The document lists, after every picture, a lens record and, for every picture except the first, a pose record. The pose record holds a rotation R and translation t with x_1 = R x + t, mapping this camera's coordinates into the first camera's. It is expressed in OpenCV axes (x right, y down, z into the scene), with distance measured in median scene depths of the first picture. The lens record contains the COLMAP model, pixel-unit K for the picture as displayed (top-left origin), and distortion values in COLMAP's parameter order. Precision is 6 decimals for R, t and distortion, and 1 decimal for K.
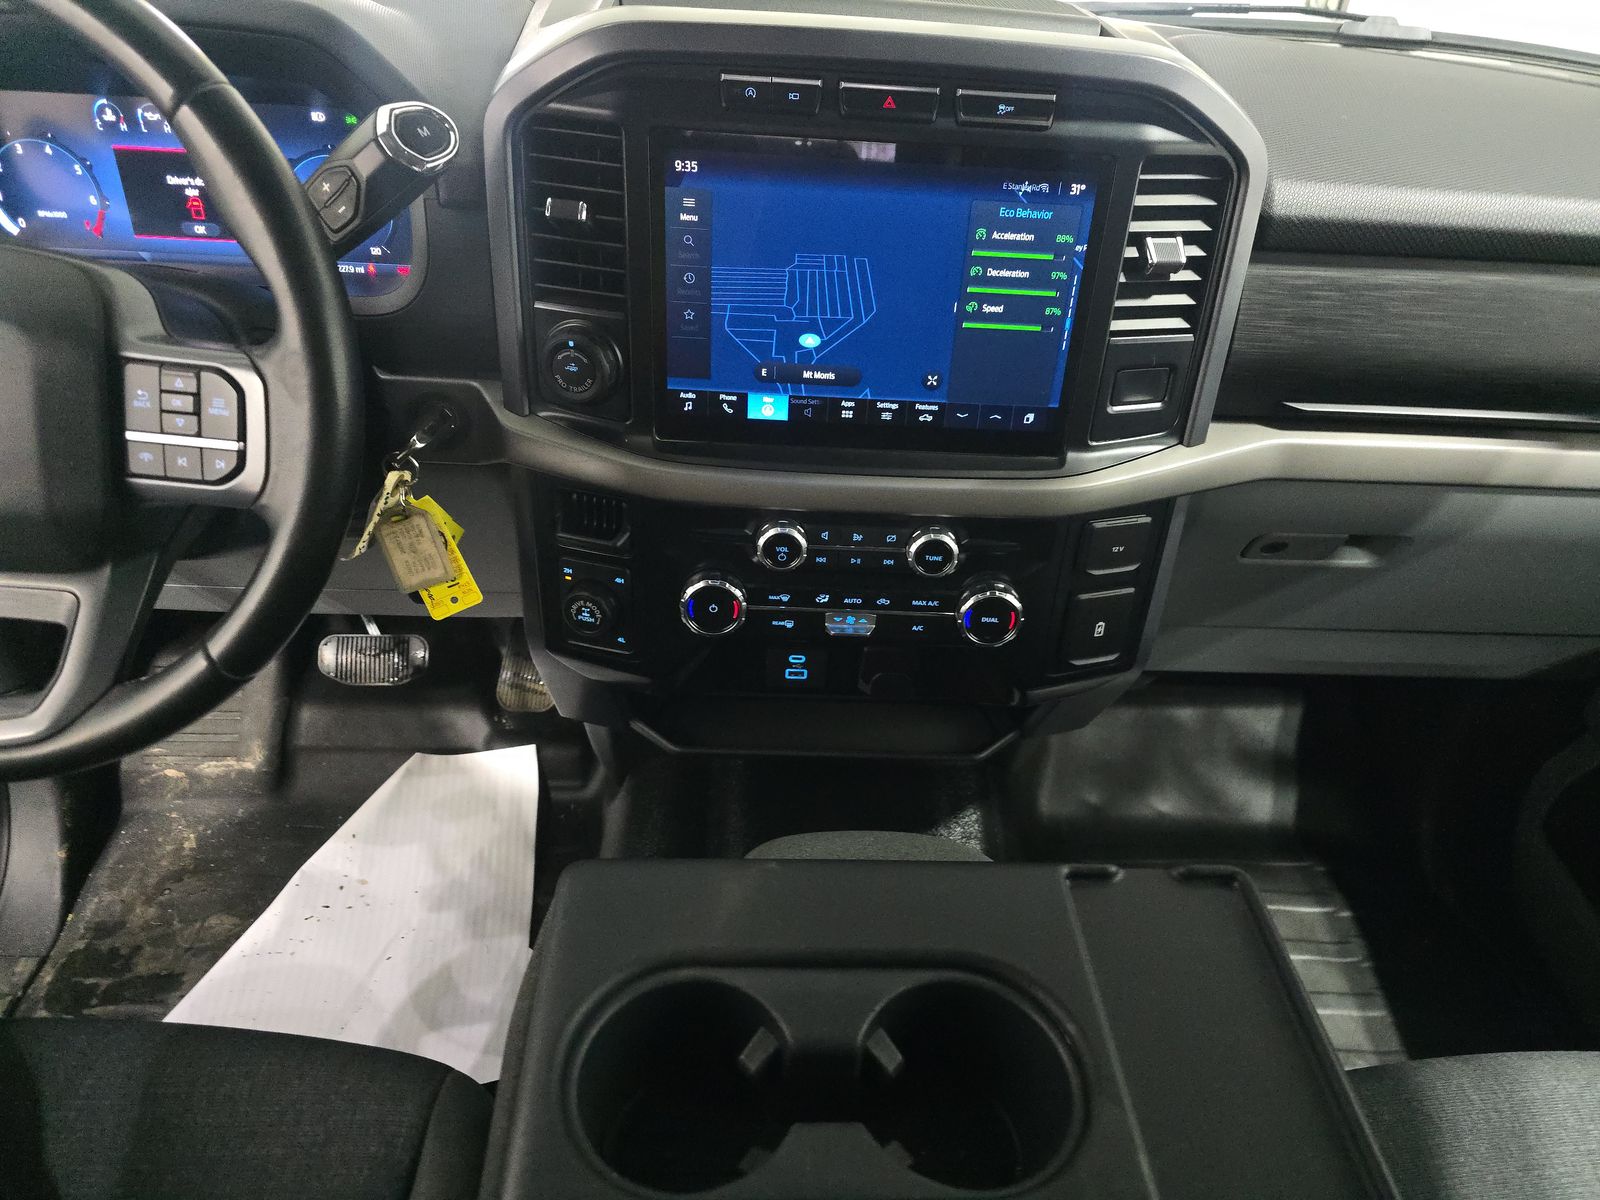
lens RADIAL K [[1066.8, 0, 822.7], [0, 1066.8, 595.3], [0, 0, 1]] dist [0.065834, -0.067904]
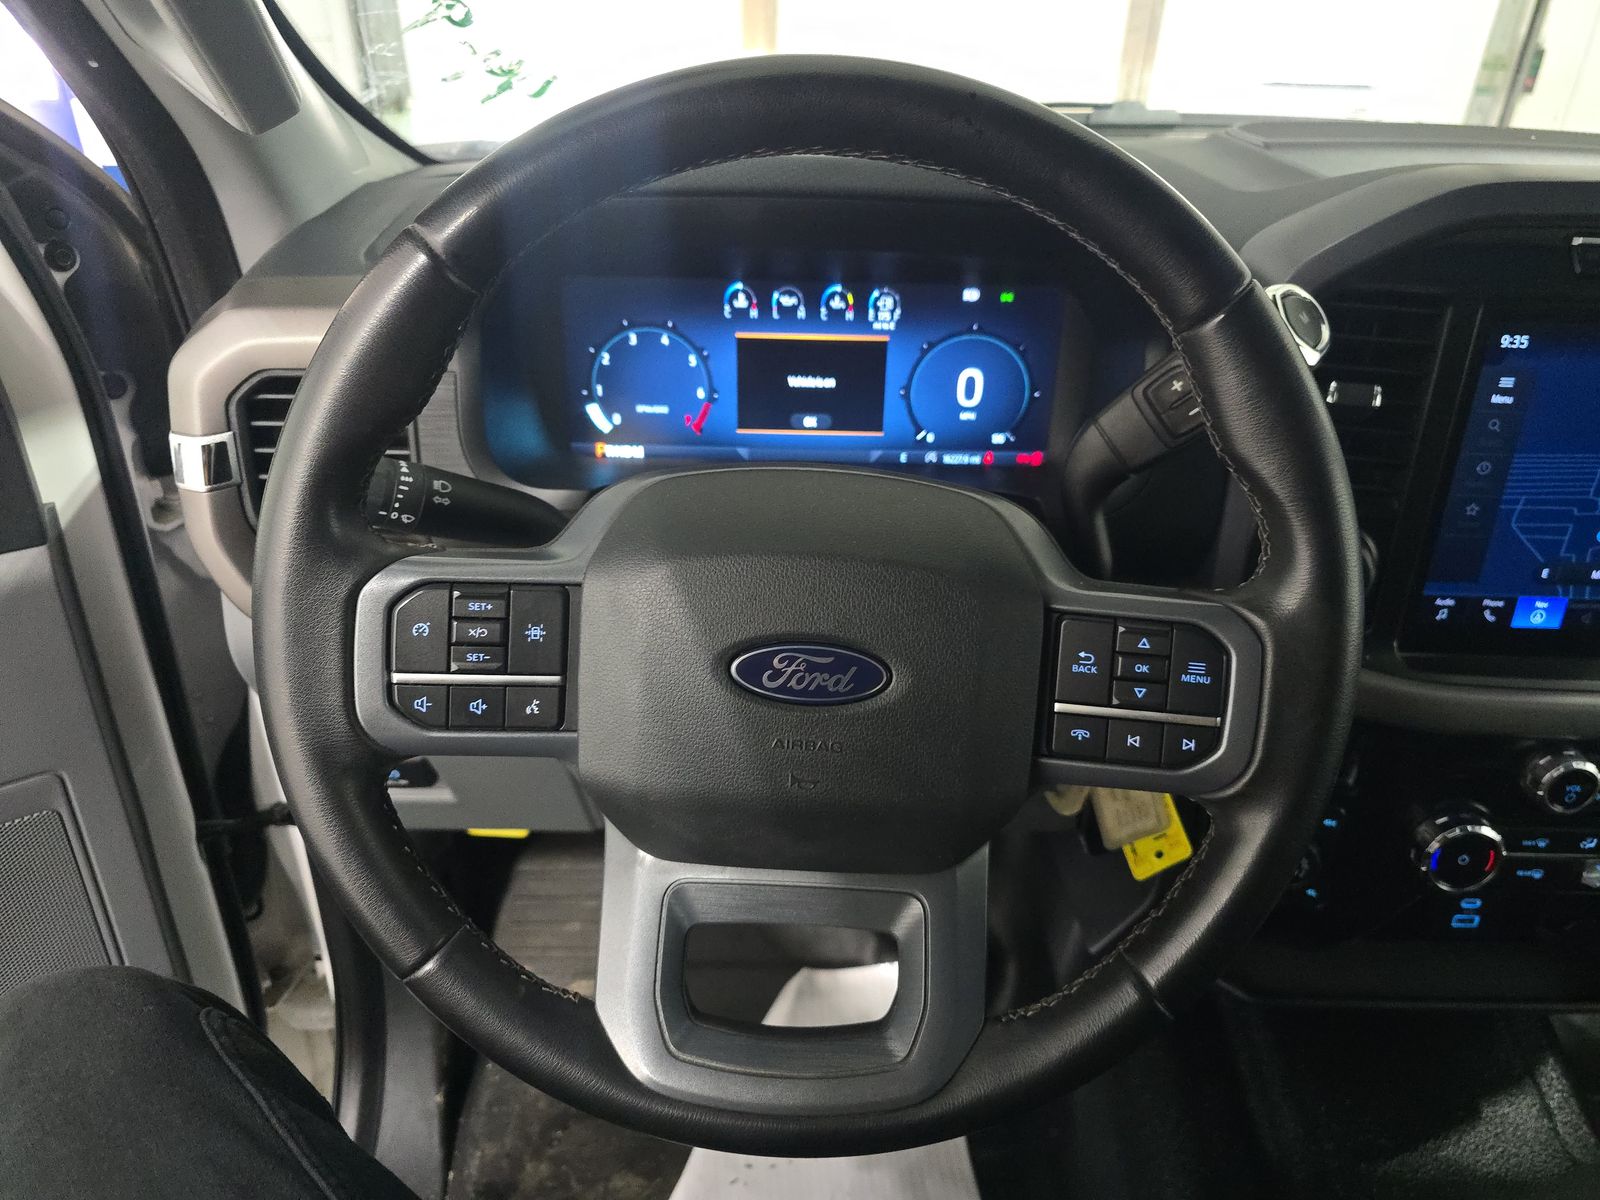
lens RADIAL K [[1082.2, 0, 799.4], [0, 1082.2, 592.5], [0, 0, 1]] dist [0.043626, -0.063977]
pose [[0.999051, -0.017594, -0.039845, -0.580204], [0.013124, 0.993867, -0.109805, -0.106670], [0.041532, 0.109178, 0.993154, 0.141720]]
